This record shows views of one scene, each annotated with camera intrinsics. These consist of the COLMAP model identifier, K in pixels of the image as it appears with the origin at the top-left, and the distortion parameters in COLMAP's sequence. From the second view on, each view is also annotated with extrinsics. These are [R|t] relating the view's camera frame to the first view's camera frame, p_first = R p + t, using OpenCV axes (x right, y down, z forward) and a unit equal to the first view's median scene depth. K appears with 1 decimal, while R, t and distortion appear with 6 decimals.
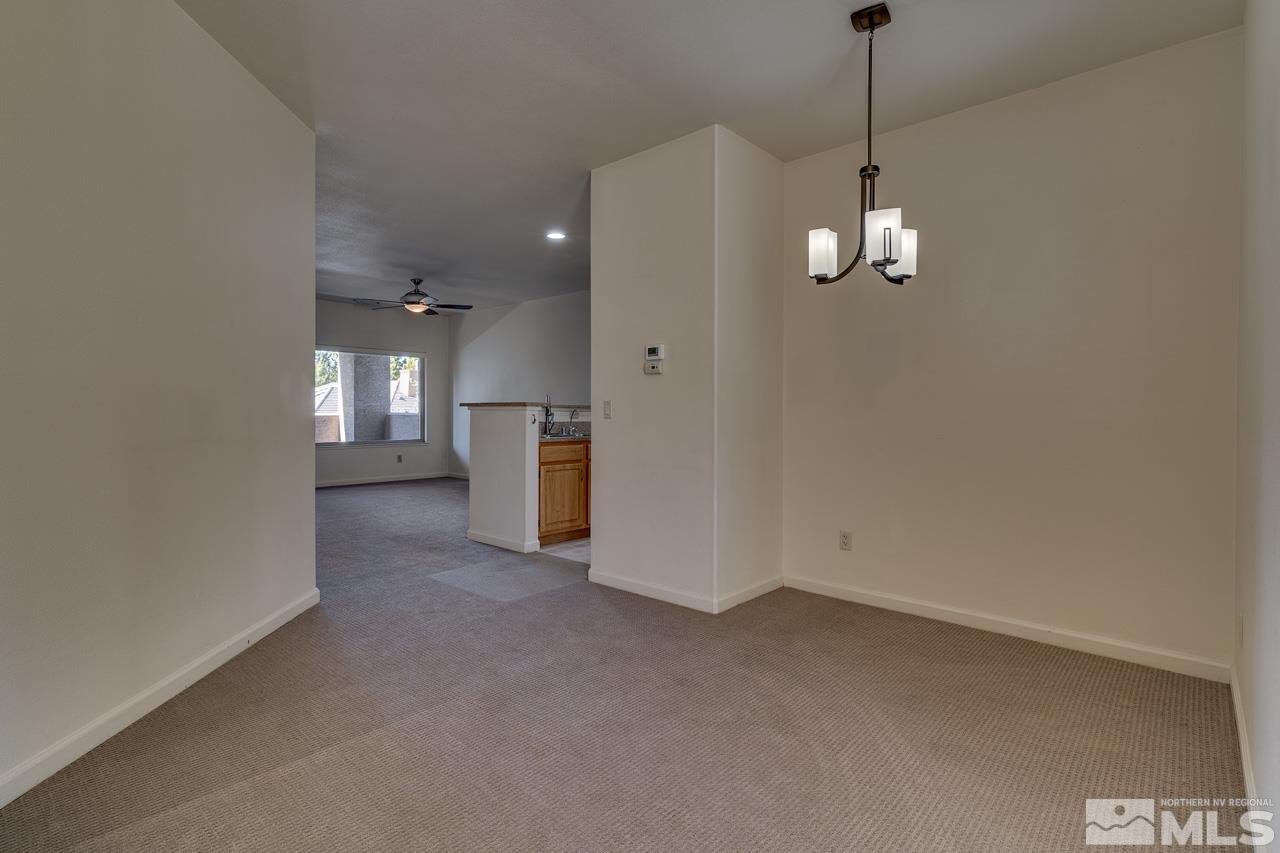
lens RADIAL K [[618.7, 0, 638.2], [0, 618.7, 415.7], [0, 0, 1]] dist [-0.001565, -0.000002]
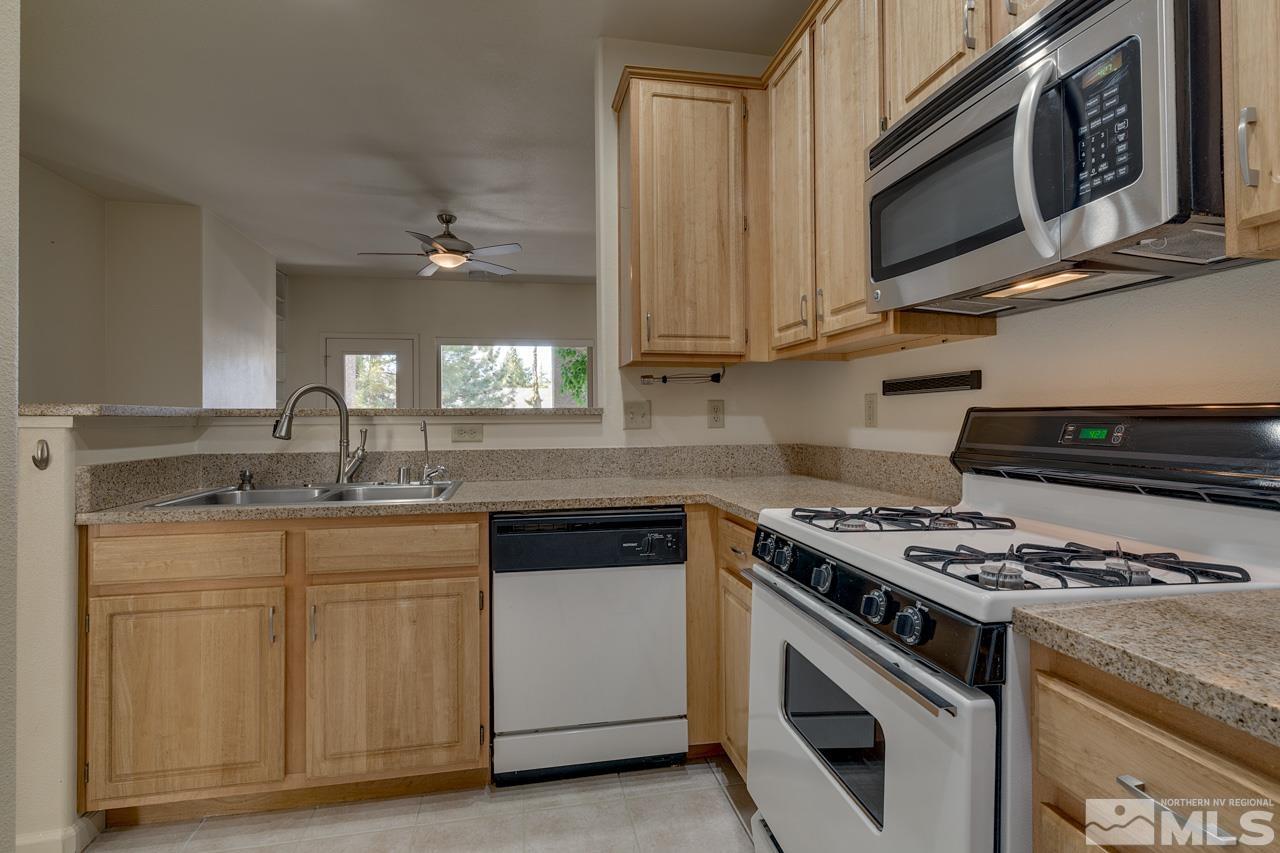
lens RADIAL K [[618.7, 0, 638.2], [0, 618.7, 415.7], [0, 0, 1]] dist [-0.001565, -0.000002]
pose [[0.806503, -0.014211, -0.591059, 0.253834], [0.008132, 0.999883, -0.012944, -0.007989], [0.591174, 0.005633, 0.806525, 0.851877]]
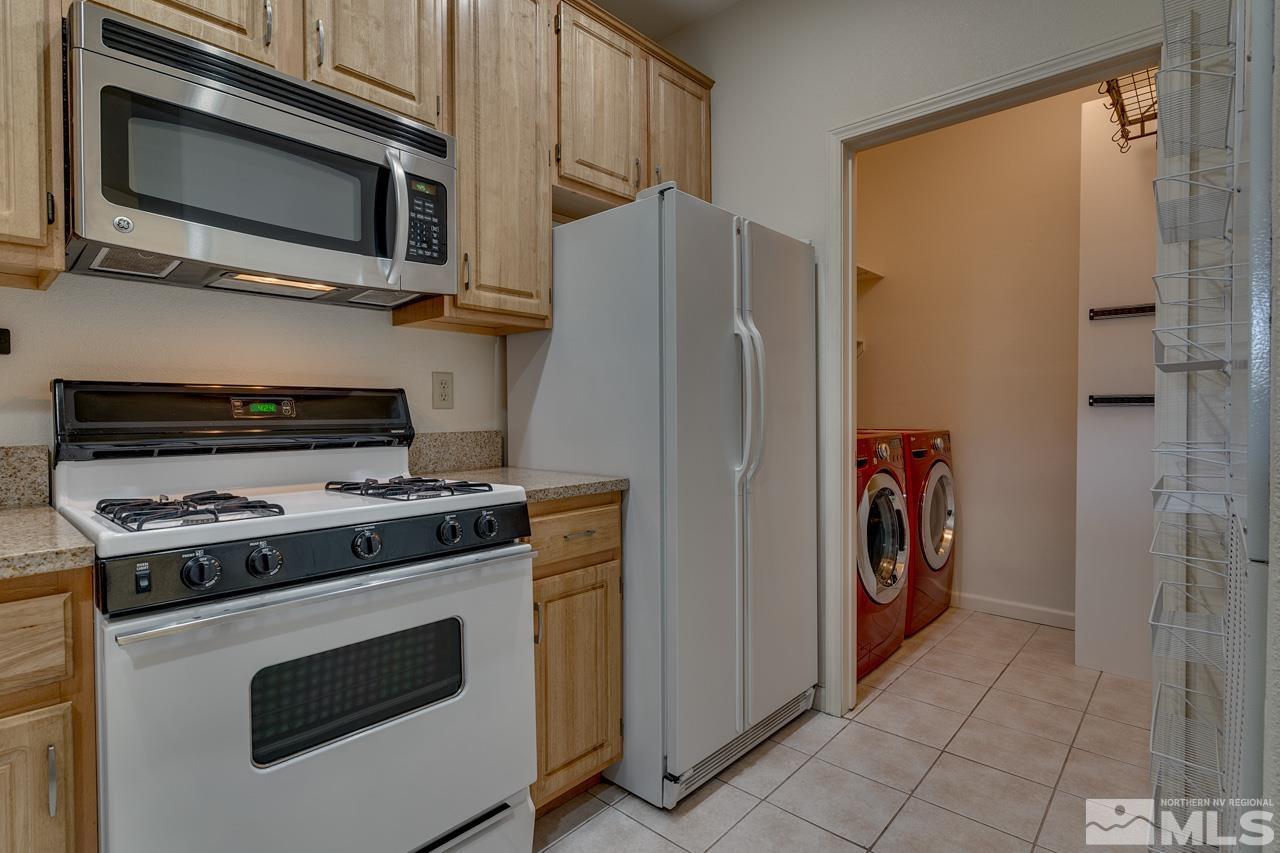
lens RADIAL K [[625.9, 0, 636.5], [0, 625.9, 420.5], [0, 0, 1]] dist [0.002535, -0.000252]
pose [[-0.004740, -0.021372, 0.999760, -0.035861], [0.010250, 0.999718, 0.021420, -0.001385], [-0.999936, 0.010350, -0.004520, 0.967676]]
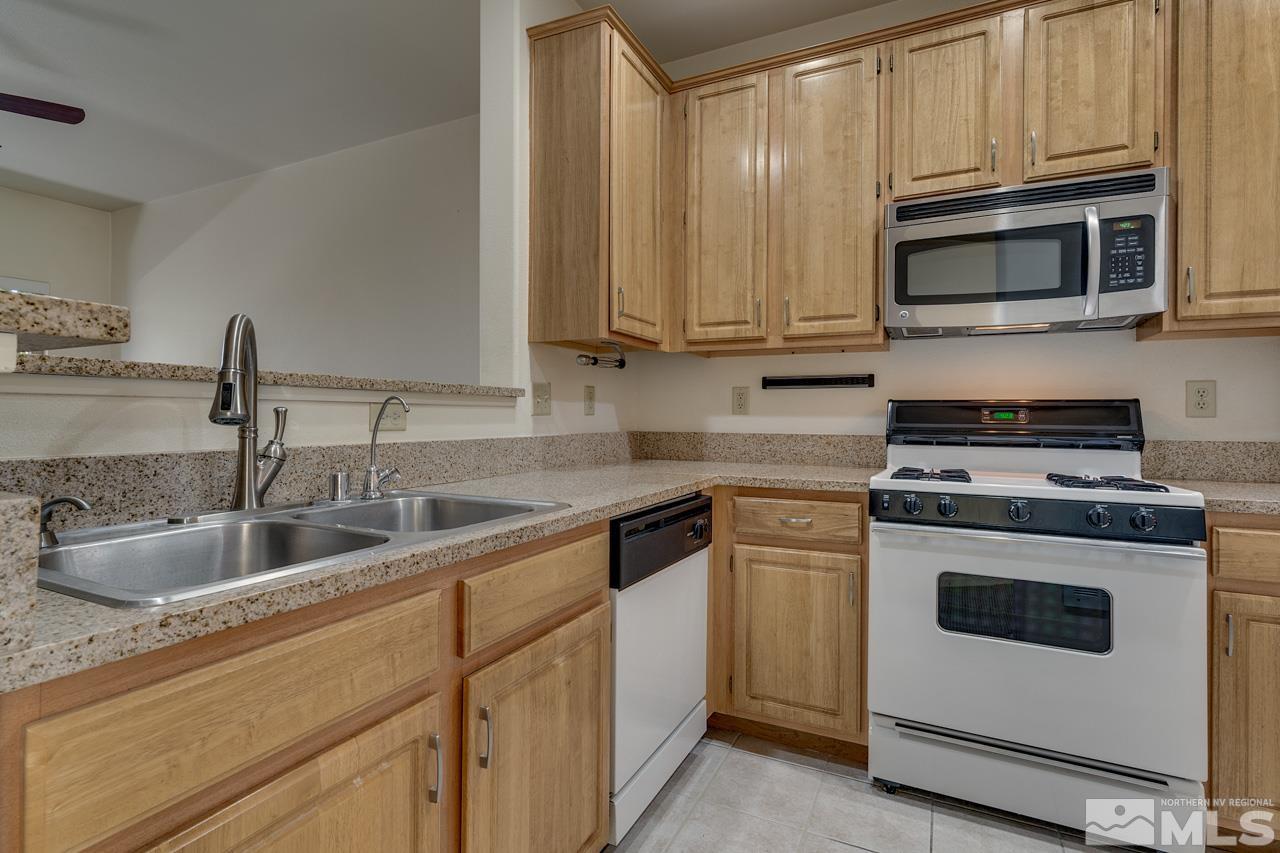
lens RADIAL K [[618.7, 0, 638.2], [0, 618.7, 415.7], [0, 0, 1]] dist [-0.001565, -0.000002]
pose [[0.960788, -0.000621, 0.277284, -0.084802], [0.001981, 0.999987, -0.004623, -0.001362], [-0.277278, 0.004991, 0.960777, 0.819785]]
